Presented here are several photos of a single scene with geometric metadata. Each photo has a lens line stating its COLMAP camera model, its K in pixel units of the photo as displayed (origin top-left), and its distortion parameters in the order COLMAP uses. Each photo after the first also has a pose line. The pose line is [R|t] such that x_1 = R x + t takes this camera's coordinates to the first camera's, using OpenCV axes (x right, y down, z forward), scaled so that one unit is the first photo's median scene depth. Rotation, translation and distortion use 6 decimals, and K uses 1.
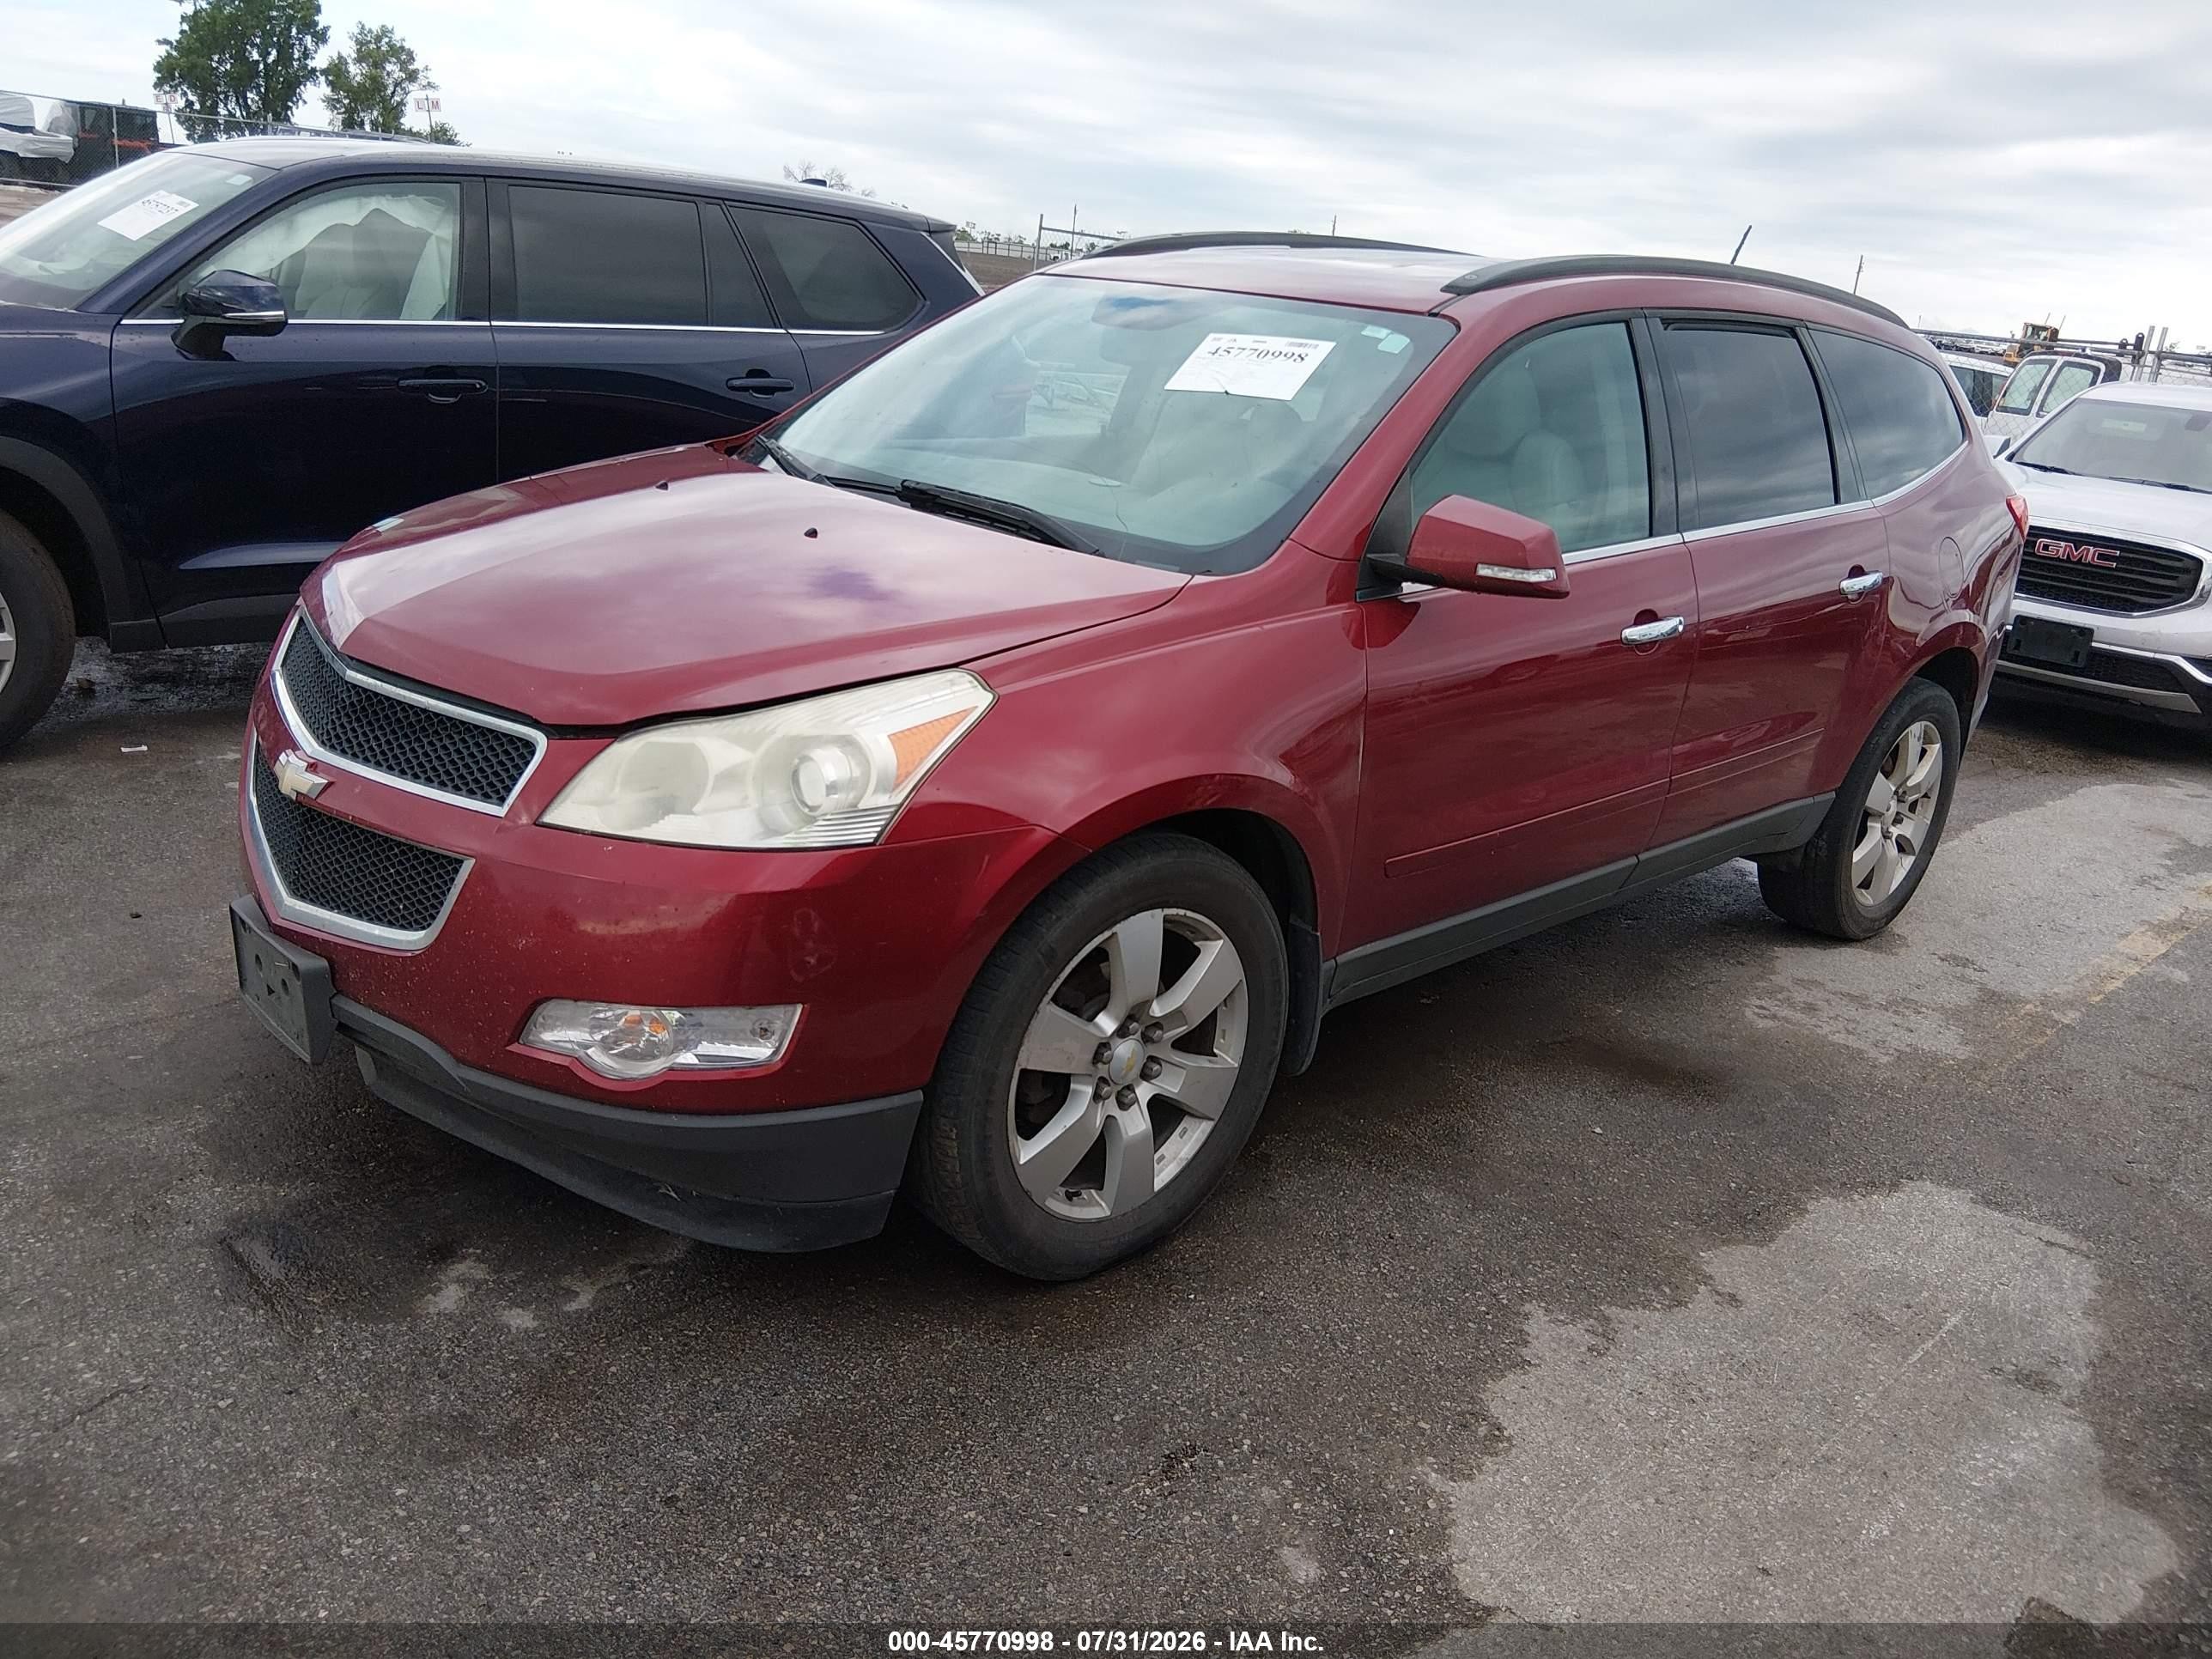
lens RADIAL K [[1698.5, 0, 1119.1], [0, 1698.5, 818.0], [0, 0, 1]] dist [0.120408, -0.226296]
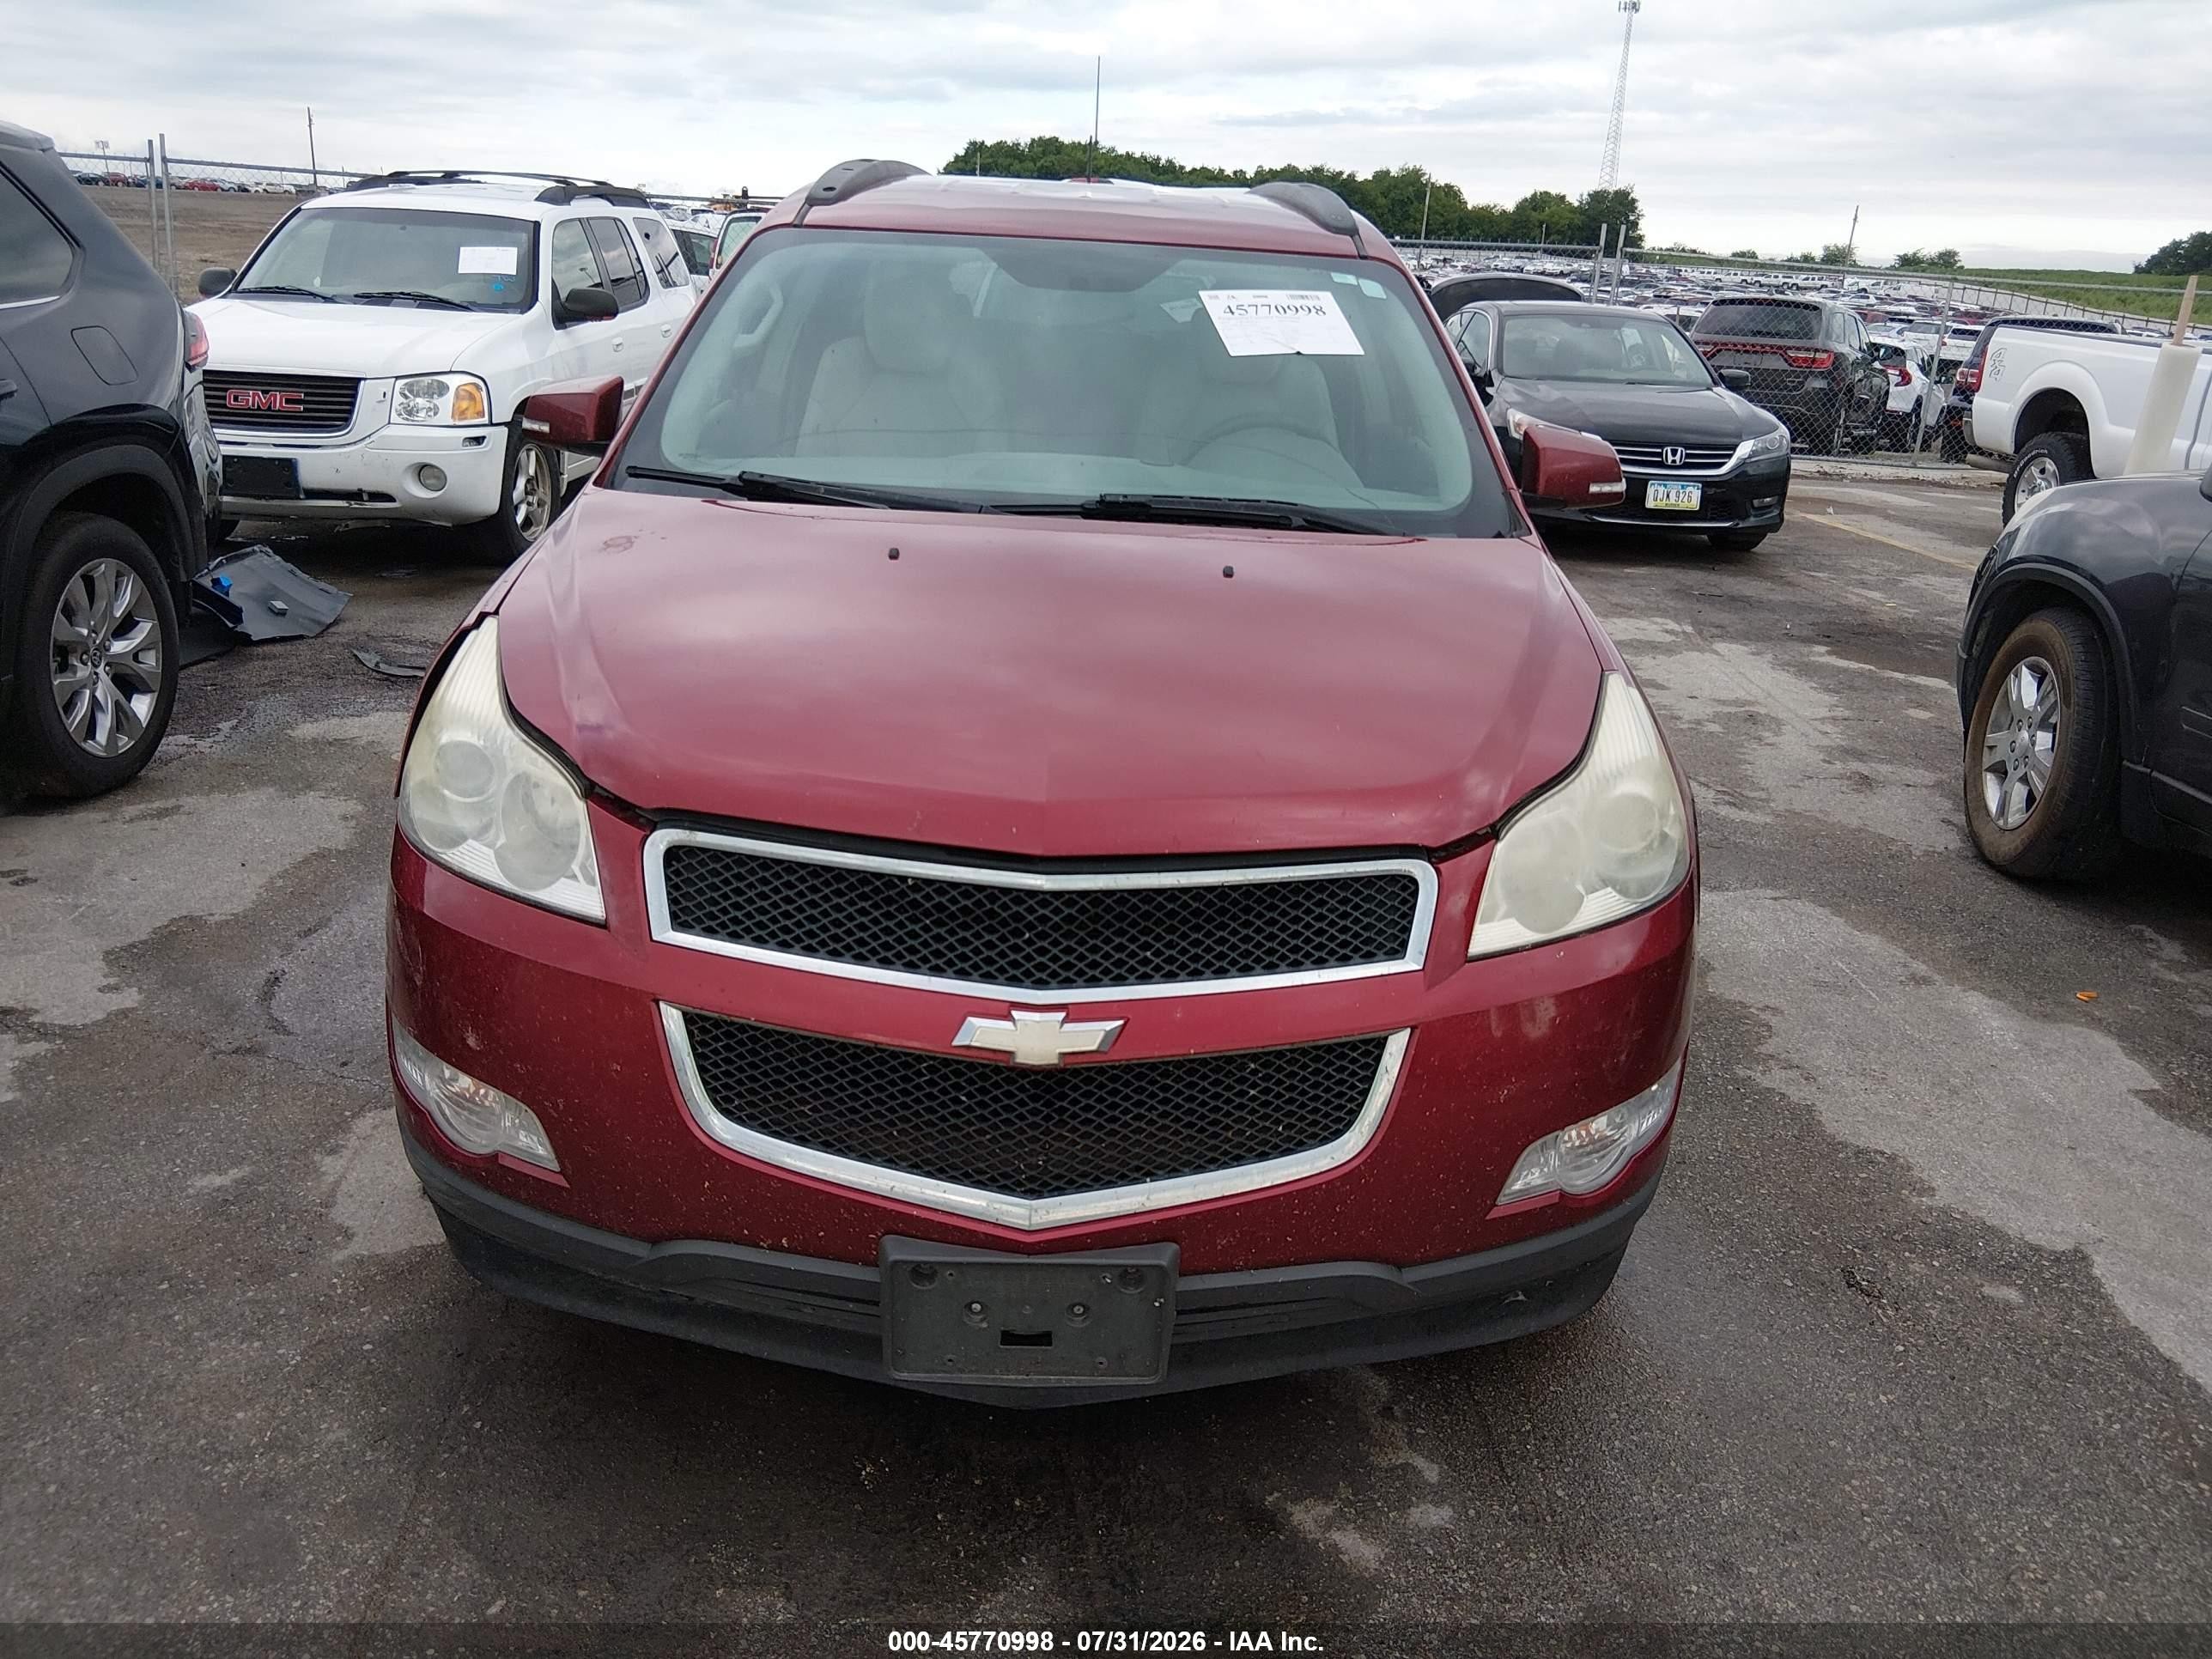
lens RADIAL K [[1698.5, 0, 1119.1], [0, 1698.5, 818.0], [0, 0, 1]] dist [0.120408, -0.226296]
pose [[0.670637, -0.293615, 0.681202, -0.961750], [0.238338, 0.954925, 0.176956, -0.243664], [-0.702453, 0.043683, 0.710388, 0.483163]]
